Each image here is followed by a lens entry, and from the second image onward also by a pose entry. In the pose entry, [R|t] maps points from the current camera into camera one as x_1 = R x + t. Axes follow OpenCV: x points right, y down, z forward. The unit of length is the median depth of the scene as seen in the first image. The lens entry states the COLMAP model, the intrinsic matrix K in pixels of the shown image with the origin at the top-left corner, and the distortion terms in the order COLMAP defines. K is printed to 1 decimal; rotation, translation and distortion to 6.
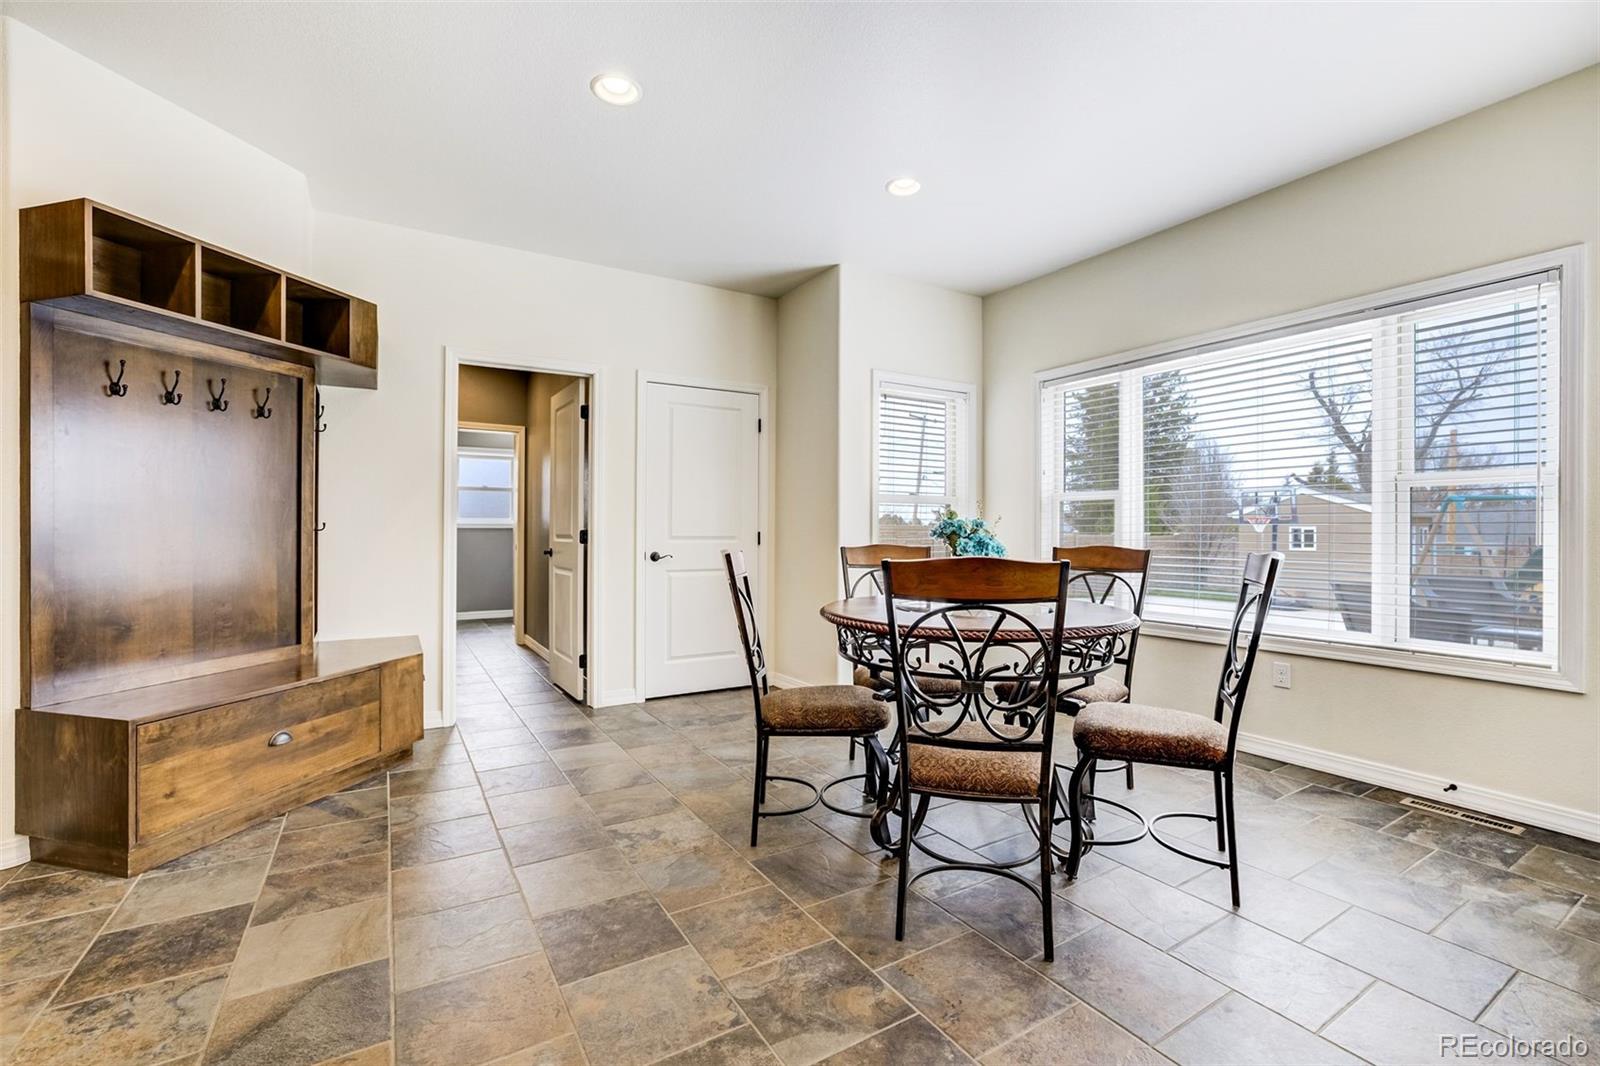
lens RADIAL K [[680.6, 0, 821.3], [0, 680.6, 525.6], [0, 0, 1]] dist [-0.022068, 0.000690]
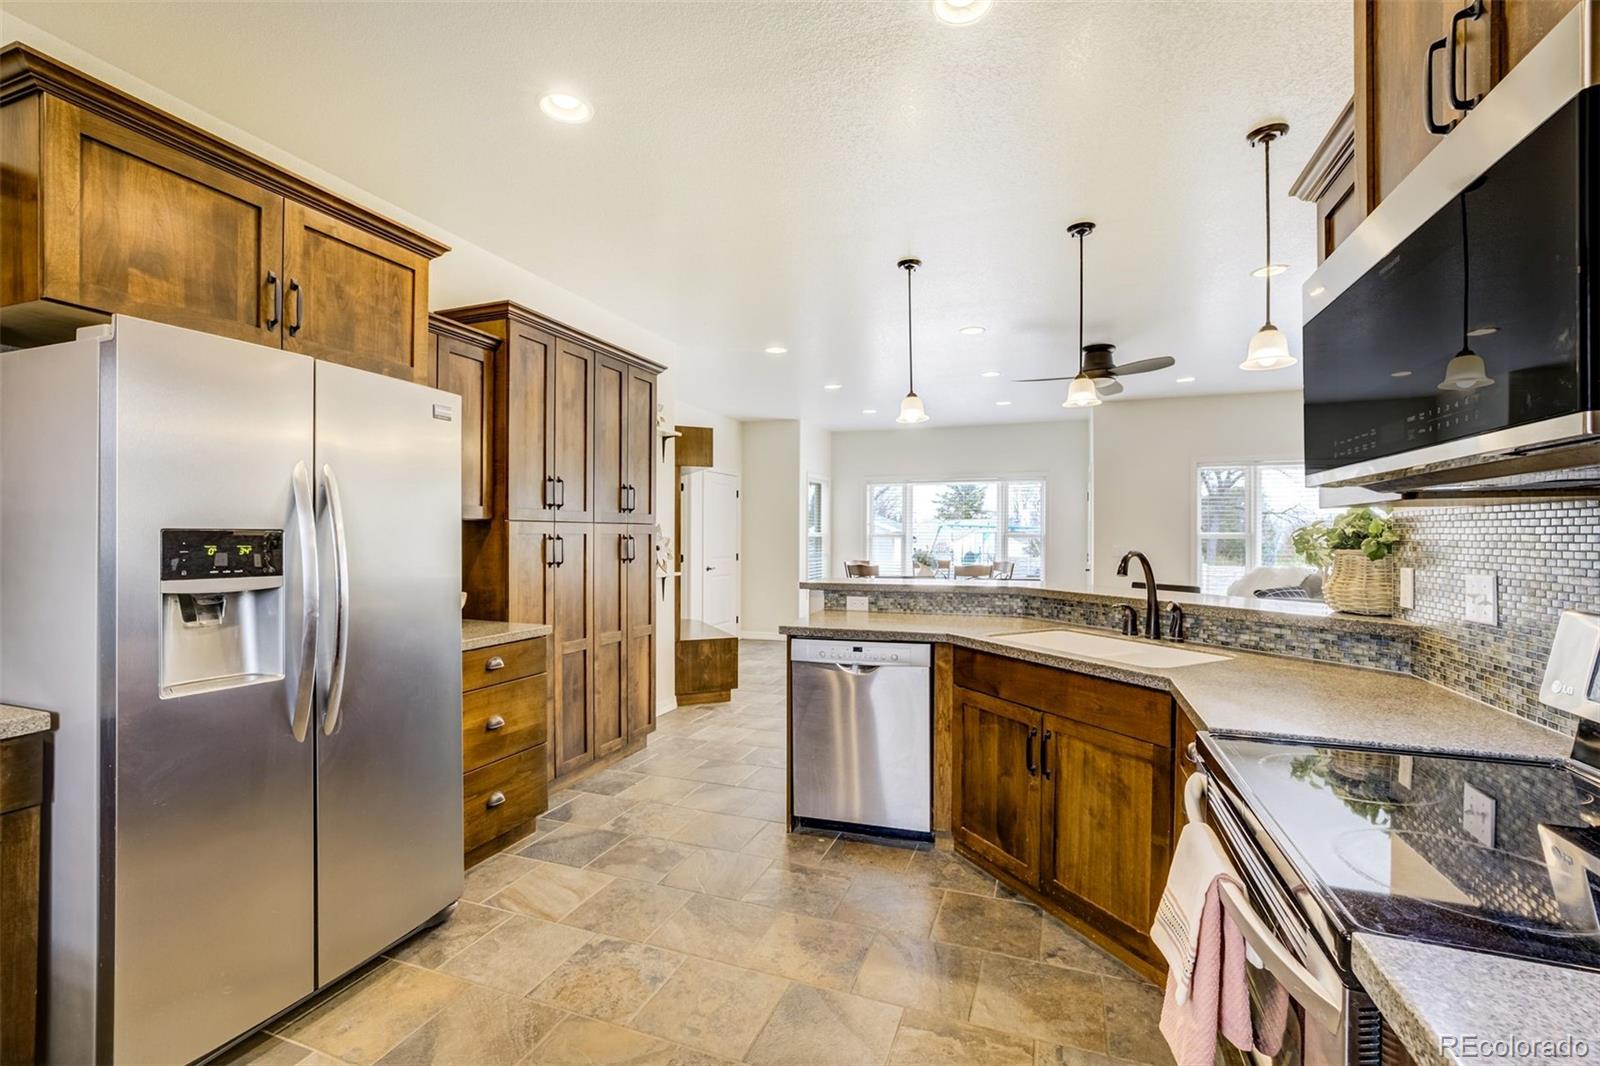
lens RADIAL K [[729.2, 0, 800.0], [0, 729.2, 533.0], [0, 0, 1]] dist [0.014289, 0.000649]
pose [[0.772785, 0.005407, 0.634644, -2.593397], [-0.005641, 0.999983, -0.001651, -0.088516], [-0.634642, -0.002304, 0.772803, -1.252995]]
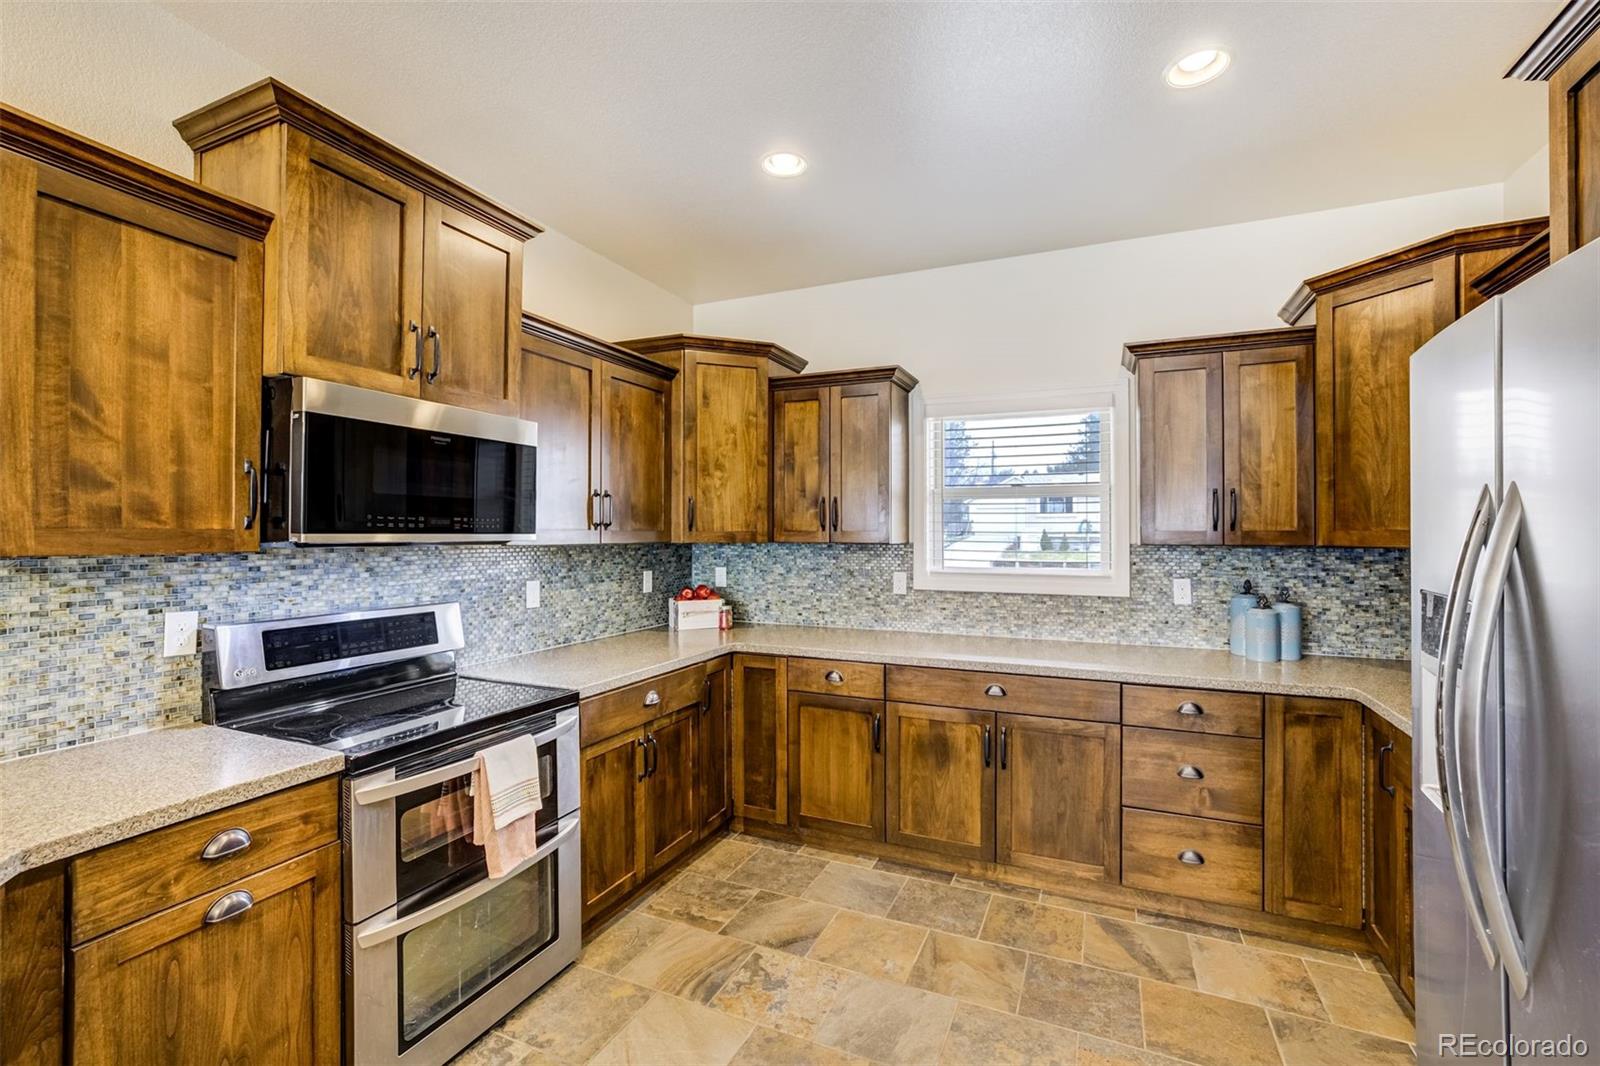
lens RADIAL K [[680.6, 0, 821.3], [0, 680.6, 525.6], [0, 0, 1]] dist [-0.022068, 0.000690]
pose [[-0.808359, -0.008555, -0.588628, -1.789060], [-0.000815, 0.999910, -0.013412, -0.144617], [0.588690, -0.010362, -0.808293, -0.034766]]
